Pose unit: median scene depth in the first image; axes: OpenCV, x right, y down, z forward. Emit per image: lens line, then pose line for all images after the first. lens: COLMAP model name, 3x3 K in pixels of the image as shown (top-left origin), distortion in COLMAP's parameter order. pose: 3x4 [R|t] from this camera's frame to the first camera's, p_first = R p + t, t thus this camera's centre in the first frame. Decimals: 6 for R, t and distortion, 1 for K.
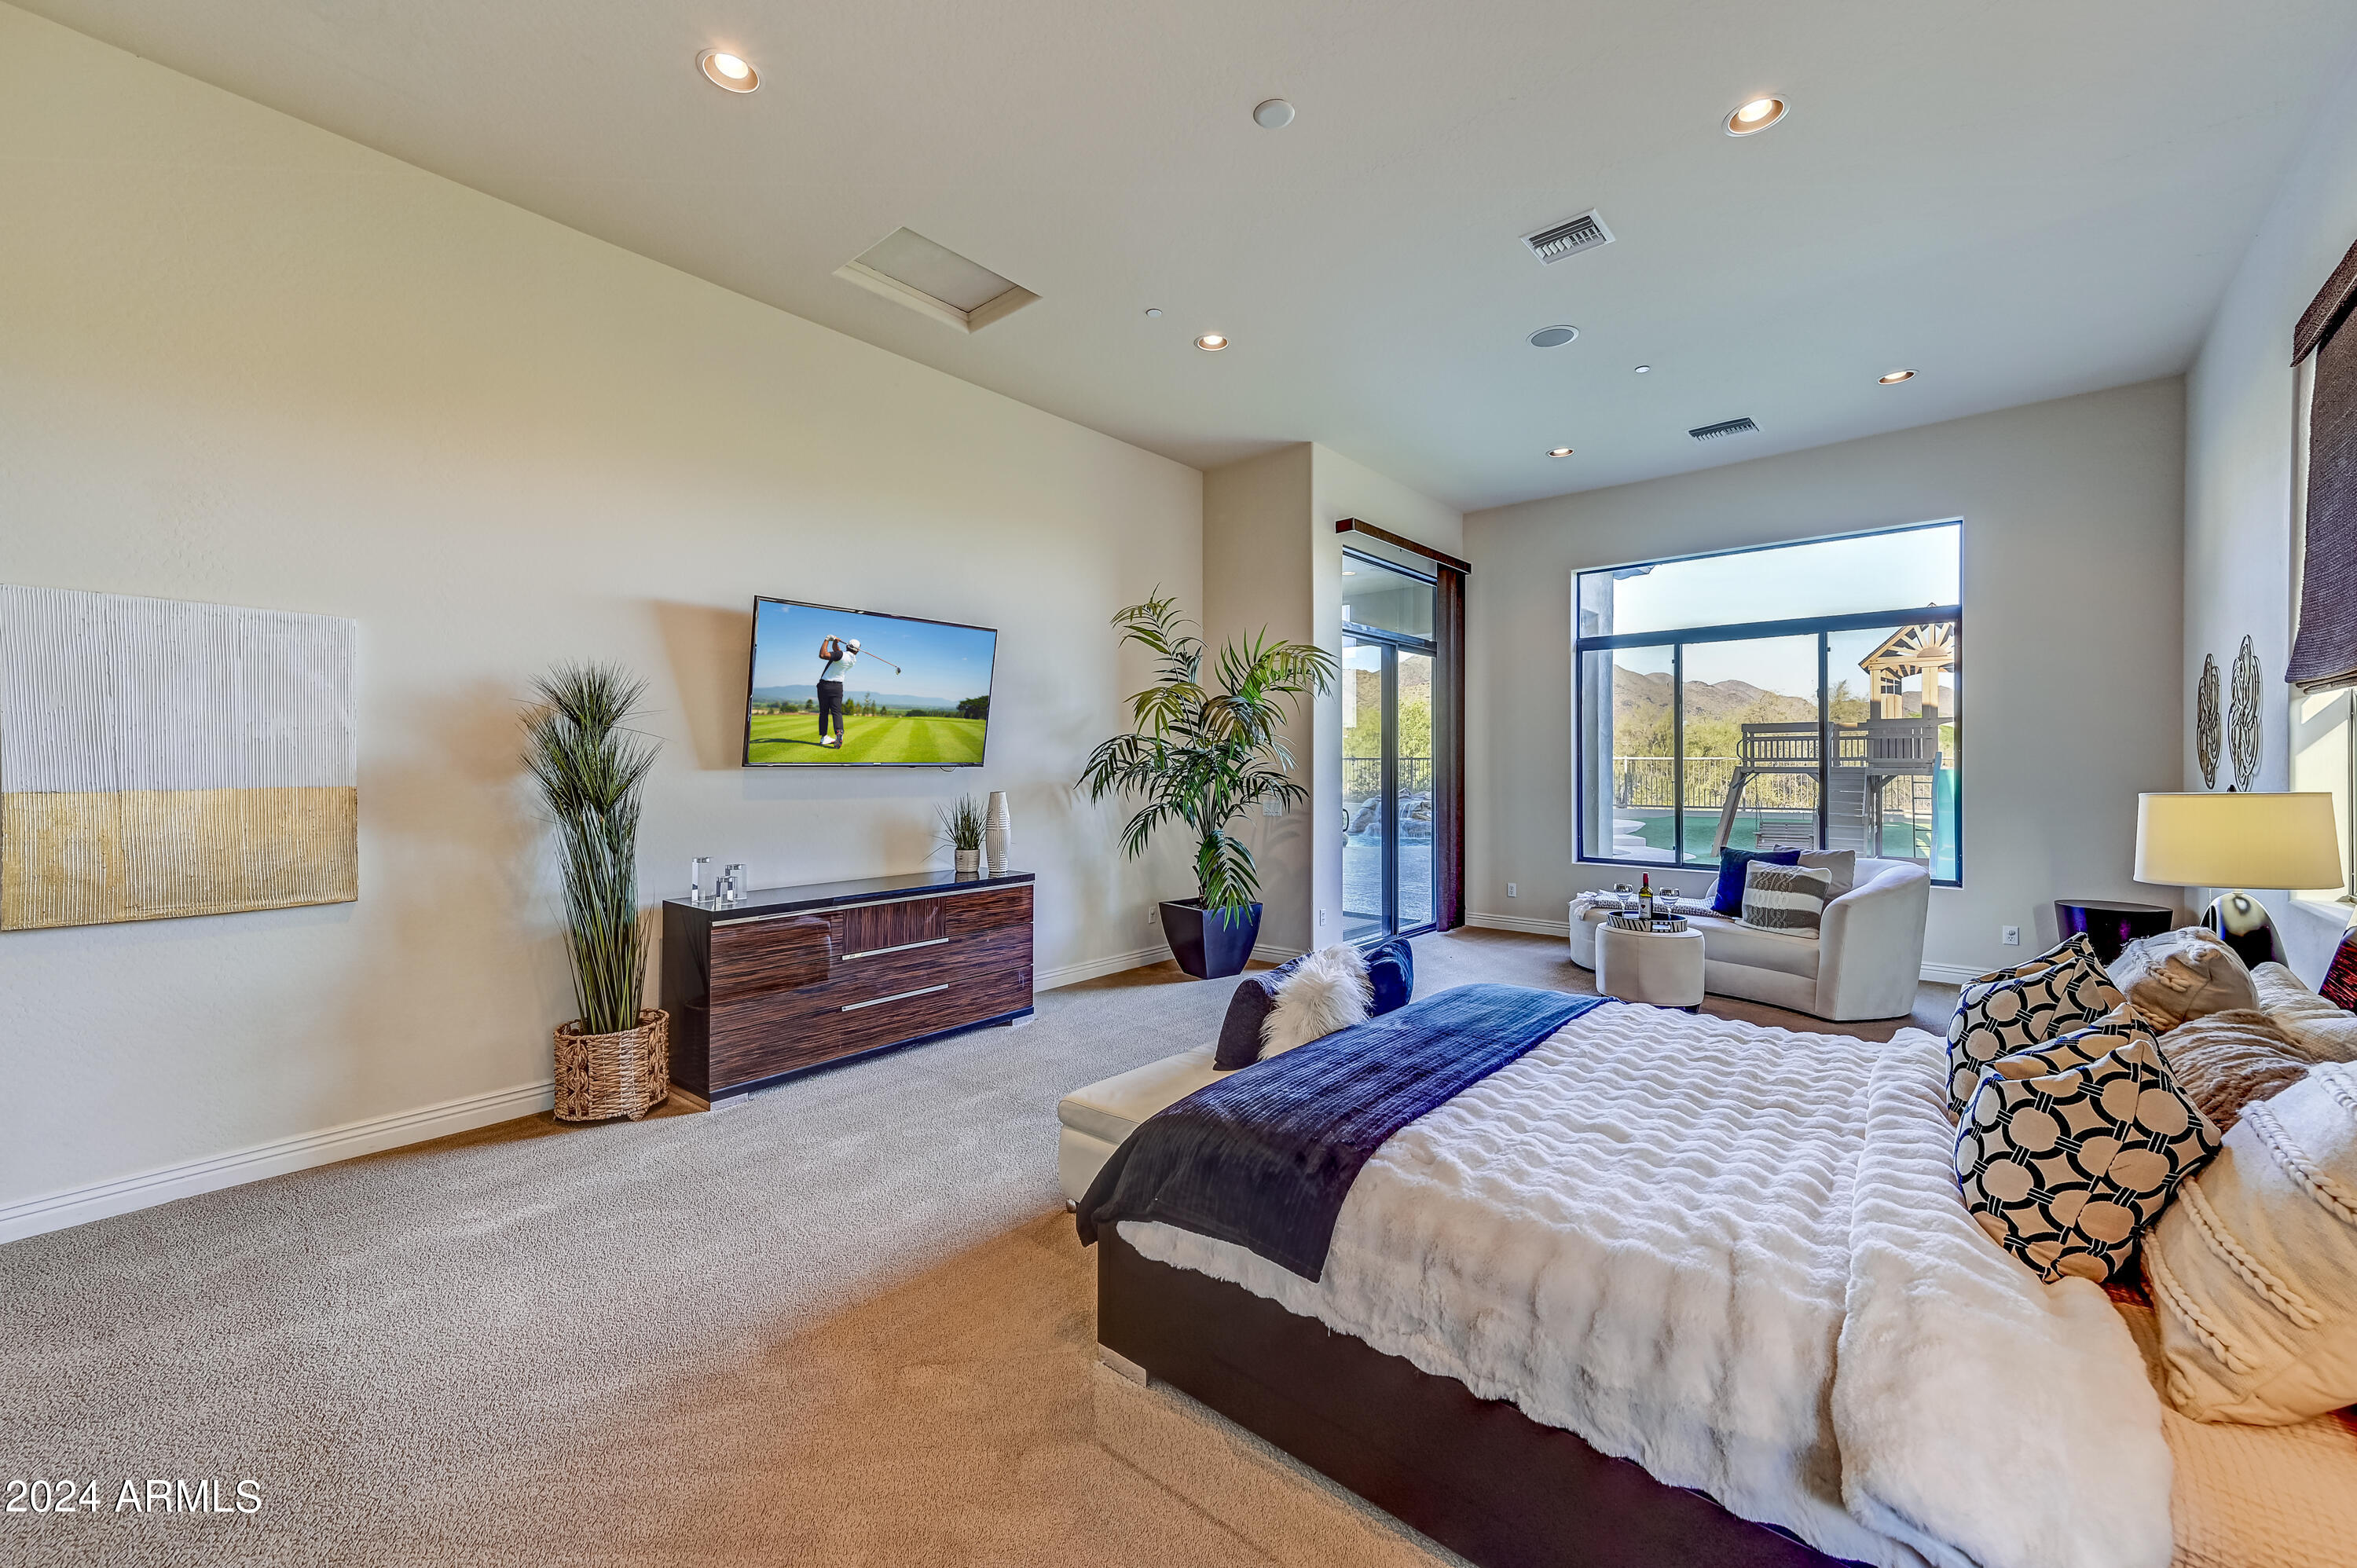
lens RADIAL K [[954.7, 0, 1164.3], [0, 954.7, 766.9], [0, 0, 1]] dist [0.024054, 0.000717]
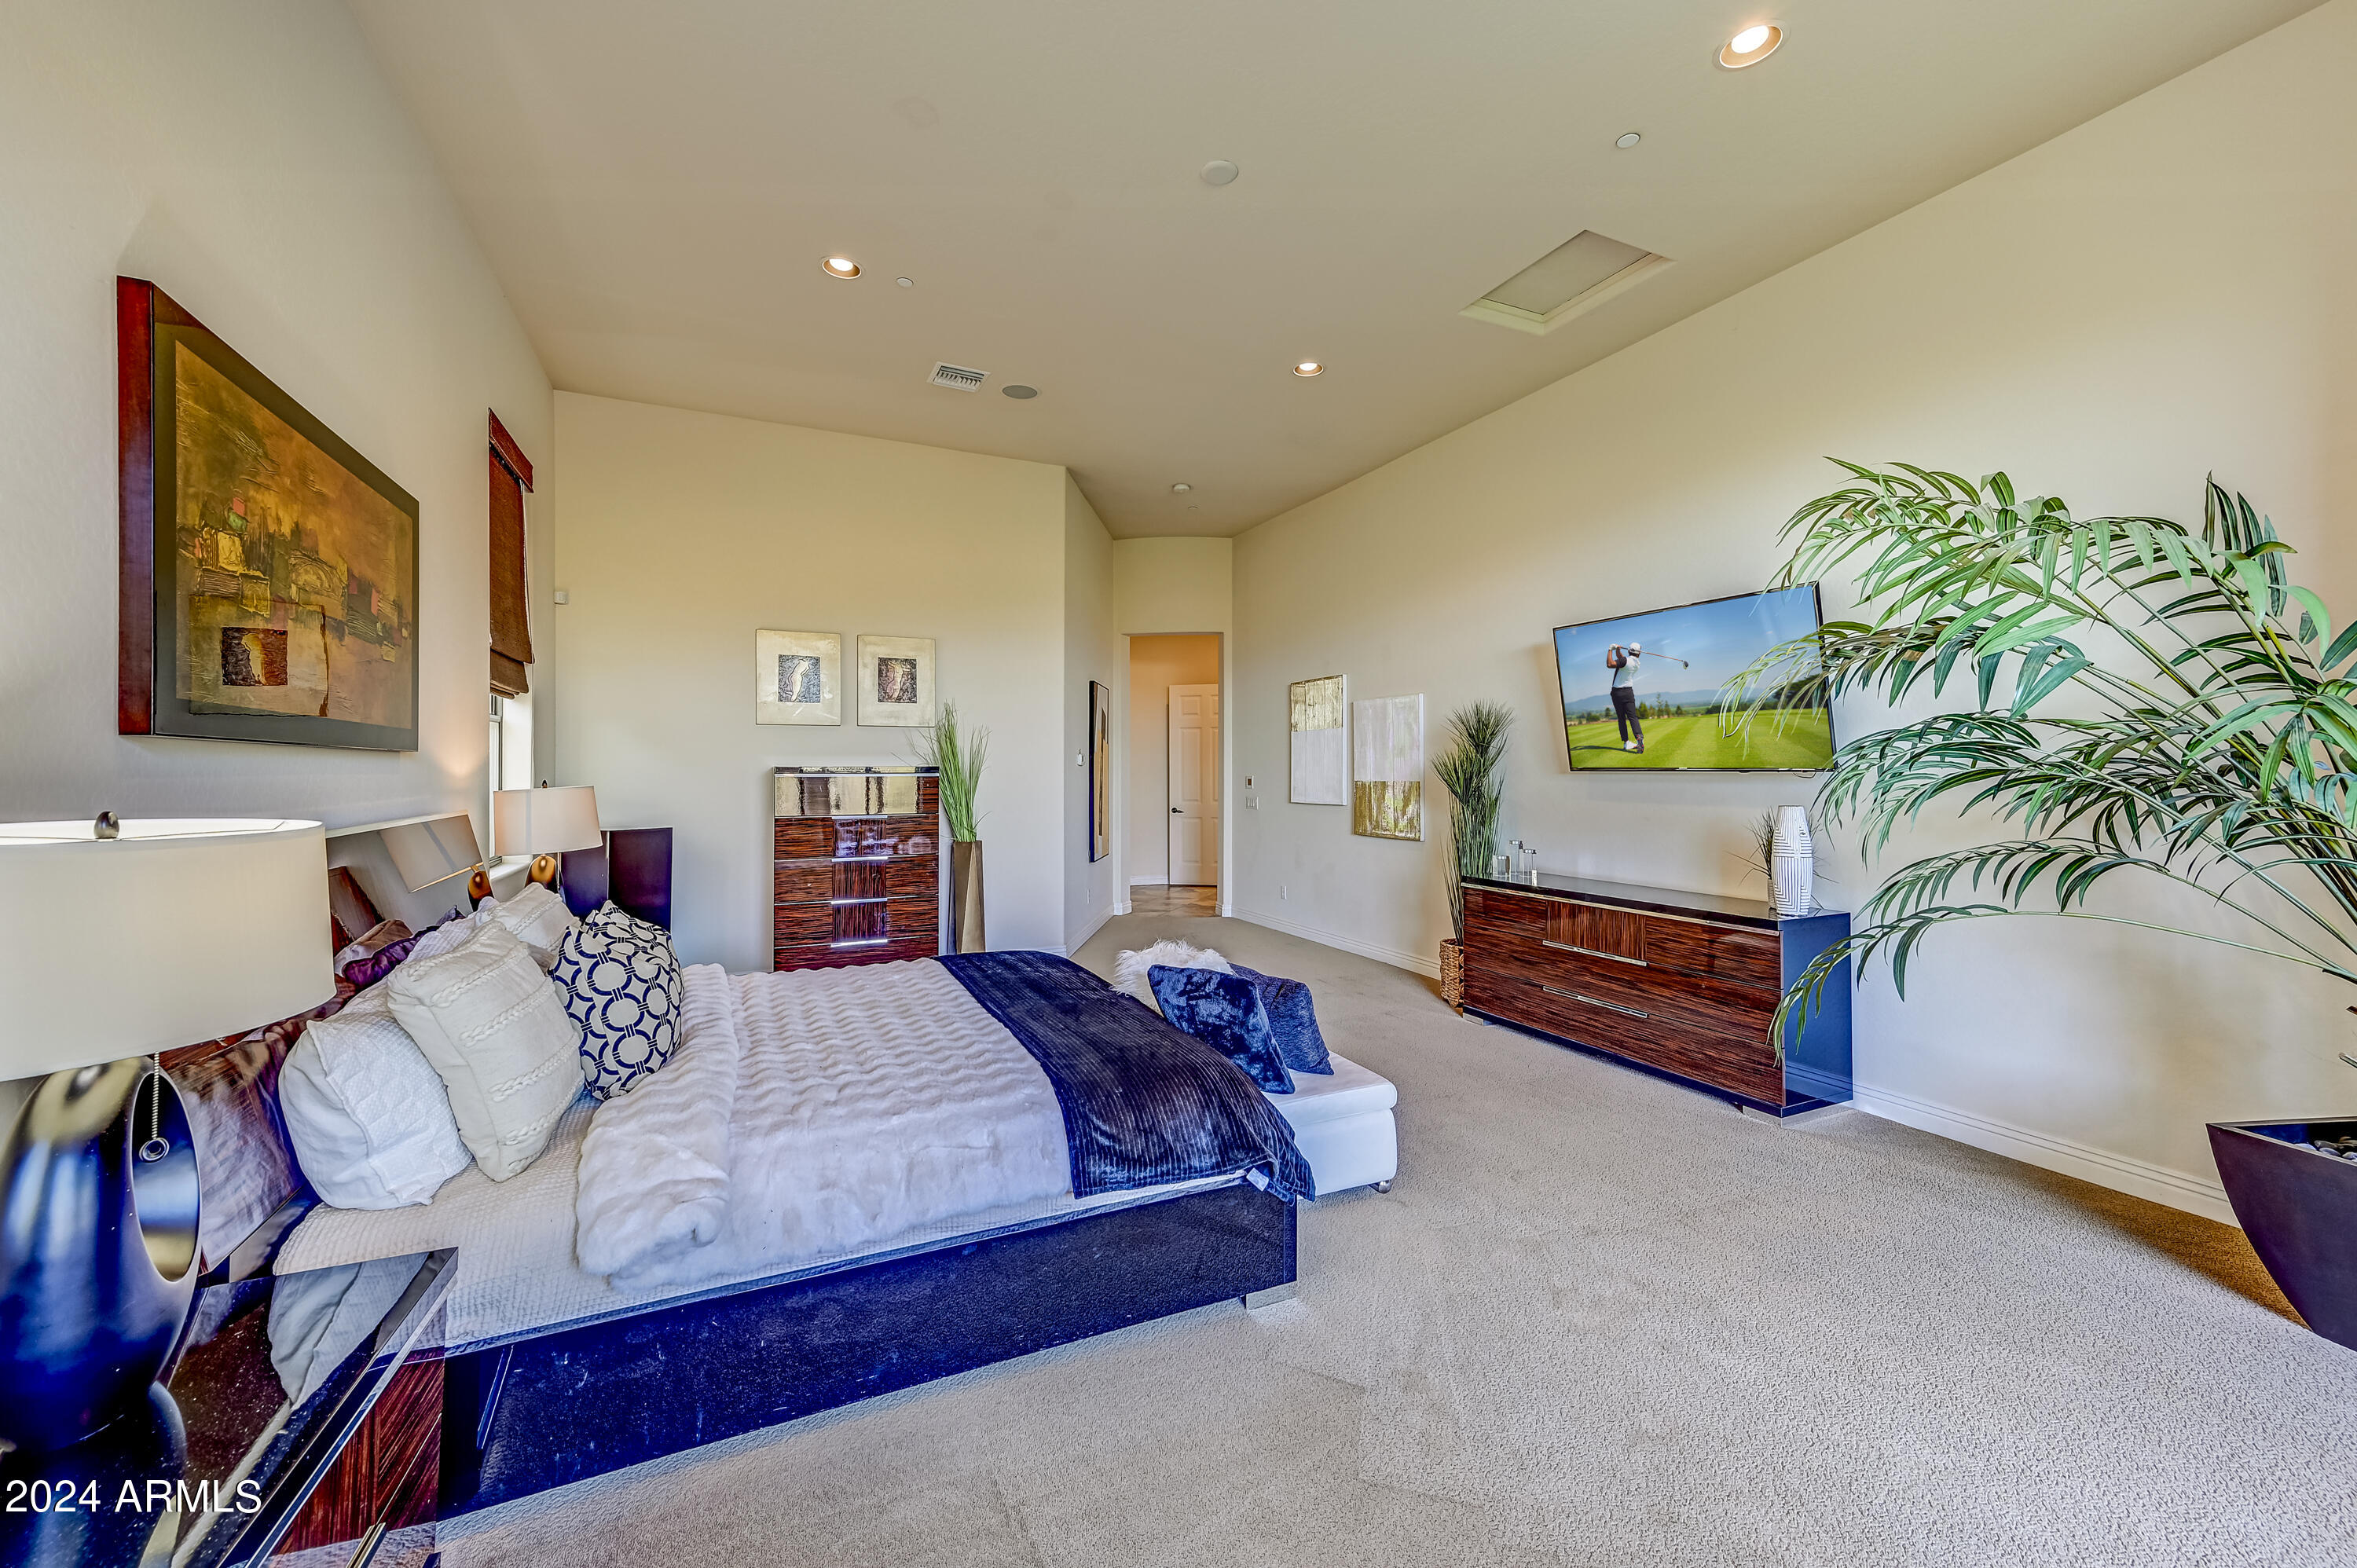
lens RADIAL K [[954.7, 0, 1183.9], [0, 954.7, 769.4], [0, 0, 1]] dist [0.024054, 0.000717]
pose [[-0.406564, 0.002450, -0.913619, 0.781845], [-0.002259, 0.999991, 0.003687, -0.004488], [0.913620, 0.003563, -0.406554, 0.981448]]
